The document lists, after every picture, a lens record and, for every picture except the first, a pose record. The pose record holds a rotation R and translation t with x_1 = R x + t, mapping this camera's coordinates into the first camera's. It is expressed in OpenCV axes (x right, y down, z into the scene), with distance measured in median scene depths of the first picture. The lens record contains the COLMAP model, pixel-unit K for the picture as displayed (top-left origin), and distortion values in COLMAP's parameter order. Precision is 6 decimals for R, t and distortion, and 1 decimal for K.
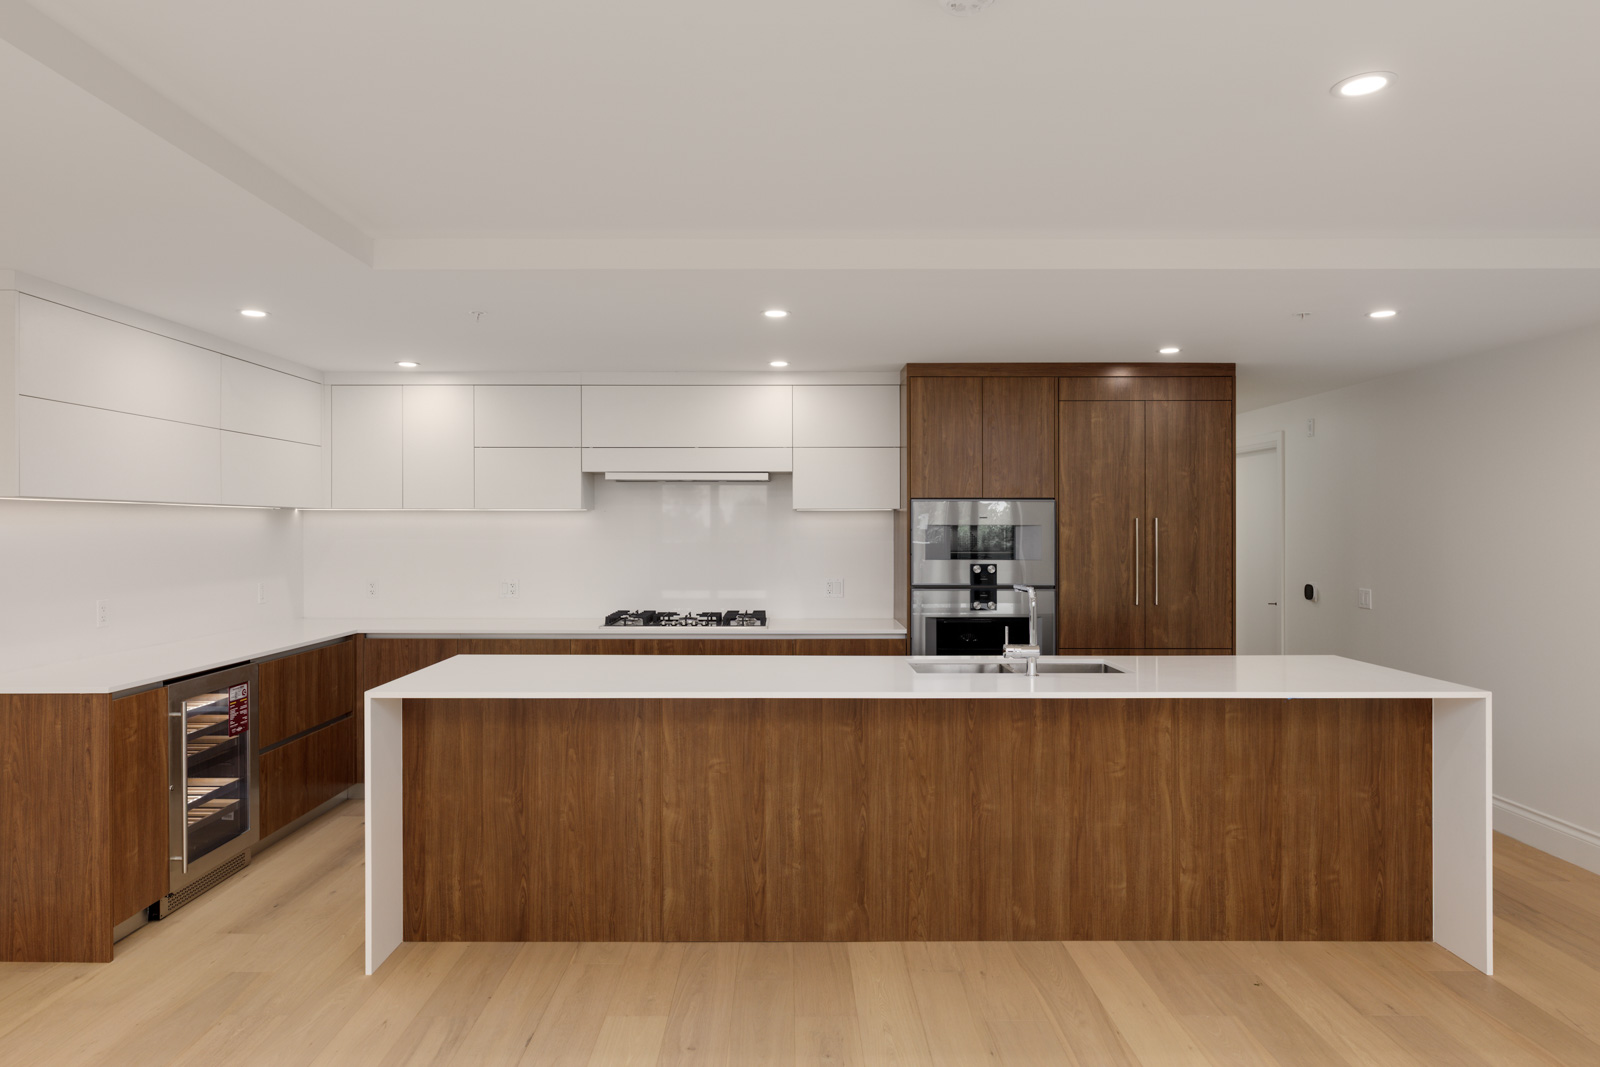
lens RADIAL K [[967.2, 0, 799.1], [0, 967.2, 530.4], [0, 0, 1]] dist [-0.000139, -0.000189]
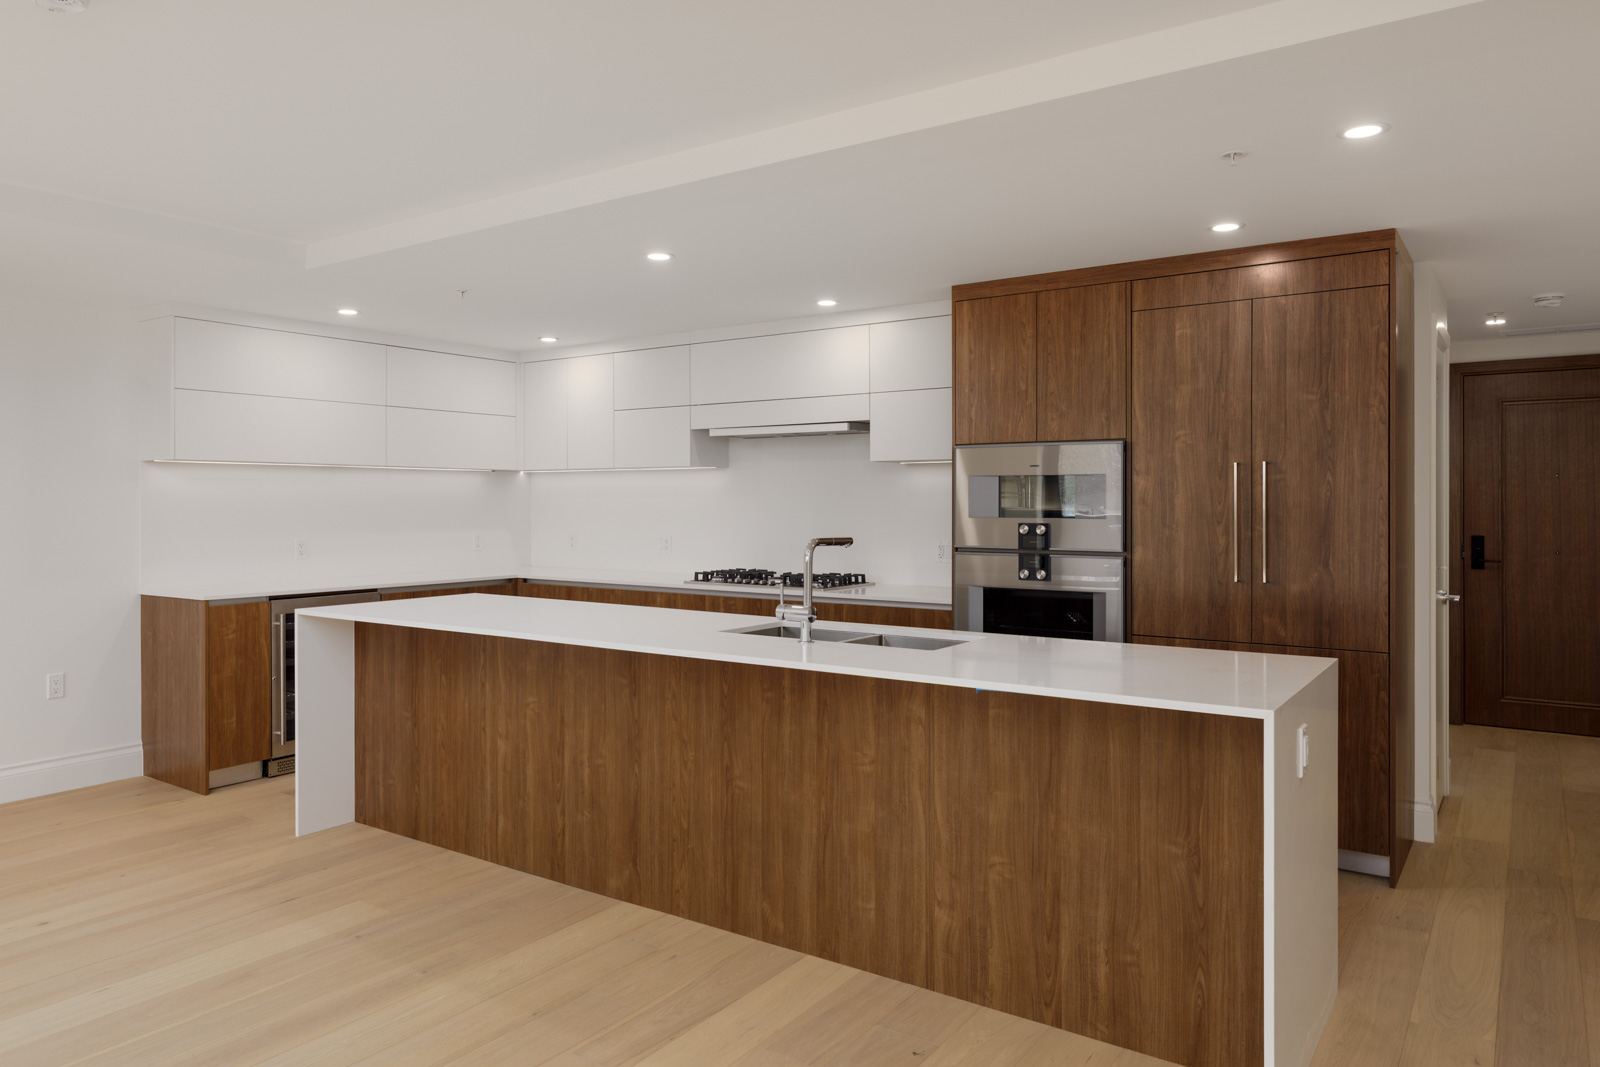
lens RADIAL K [[1090.2, 0, 801.2], [0, 1090.2, 499.1], [0, 0, 1]] dist [-0.003674, 0.004531]
pose [[0.811707, -0.002630, -0.584059, 0.820525], [-0.000923, 0.999983, -0.005785, 0.029182], [0.584064, 0.005235, 0.811691, 0.215023]]
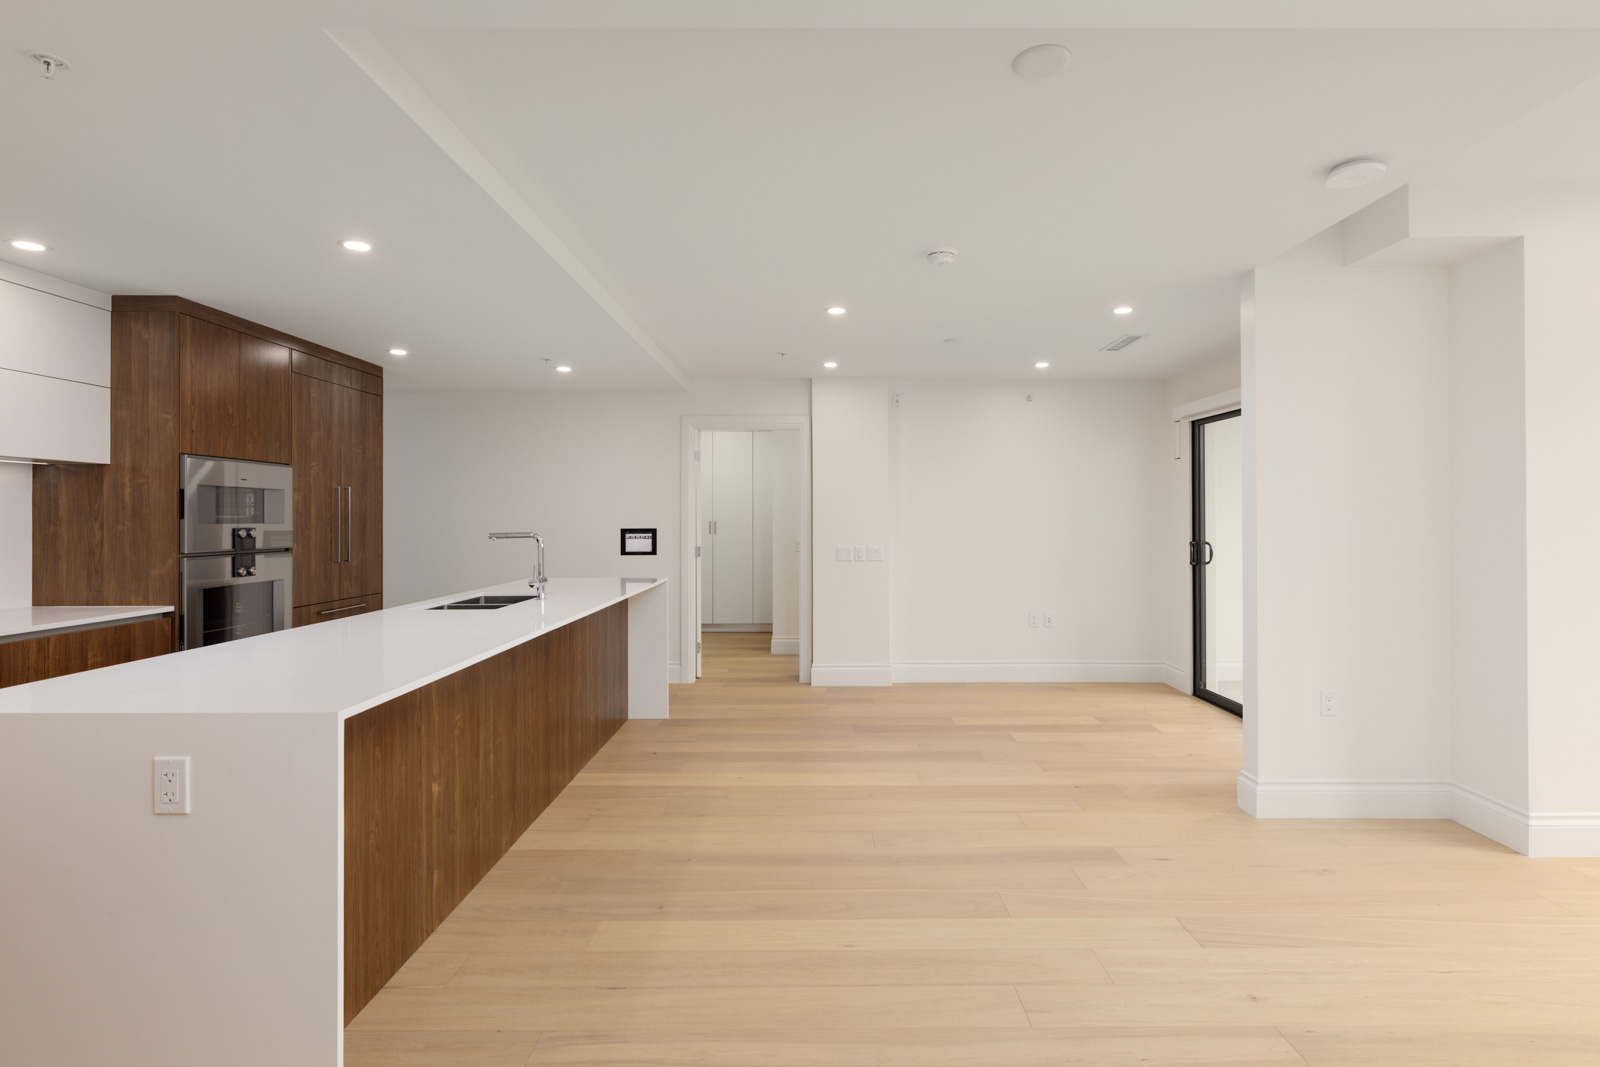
lens RADIAL K [[788.8, 0, 823.0], [0, 788.8, 518.3], [0, 0, 1]] dist [-0.001052, -0.000417]
pose [[-0.003712, -0.000651, 0.999993, -0.860127], [0.006792, 0.999977, 0.000676, 0.041444], [-0.999970, 0.006794, -0.003708, 0.627885]]
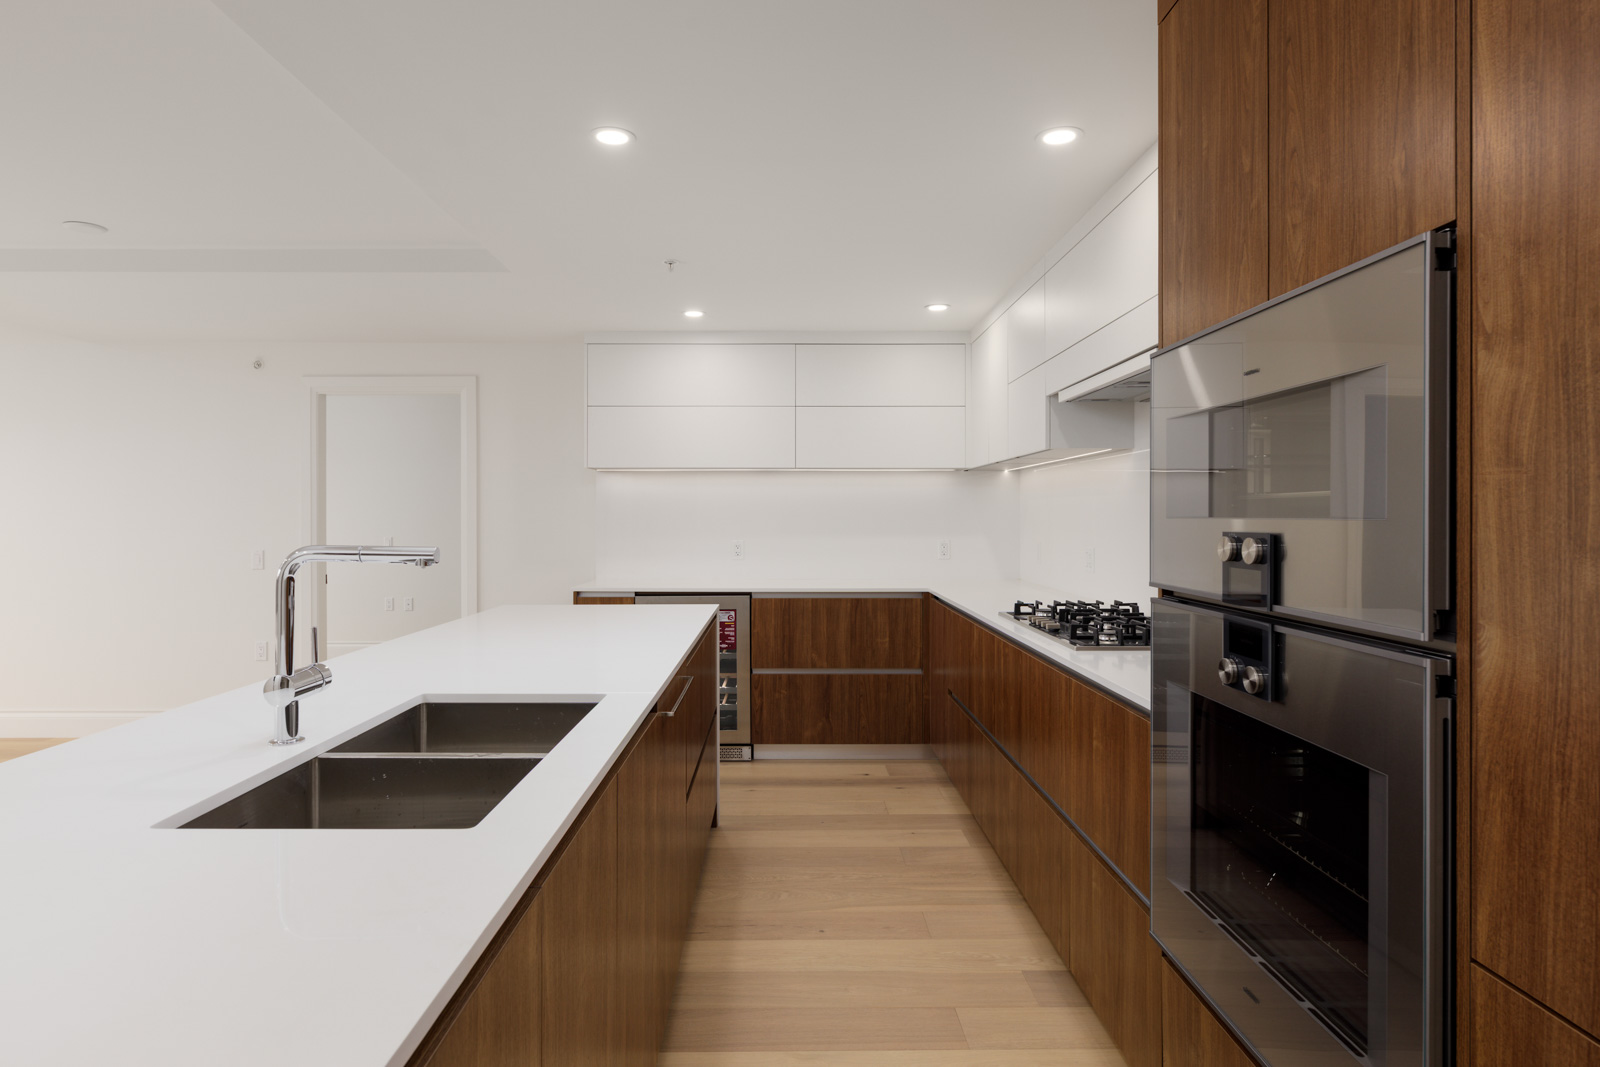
lens RADIAL K [[900.3, 0, 799.9], [0, 900.3, 519.0], [0, 0, 1]] dist [0.006591, 0.001187]
pose [[-0.007748, 0.000589, -0.999970, 0.670197], [-0.006671, 0.999978, 0.000641, 0.045522], [0.999948, 0.006676, -0.007744, 1.263319]]
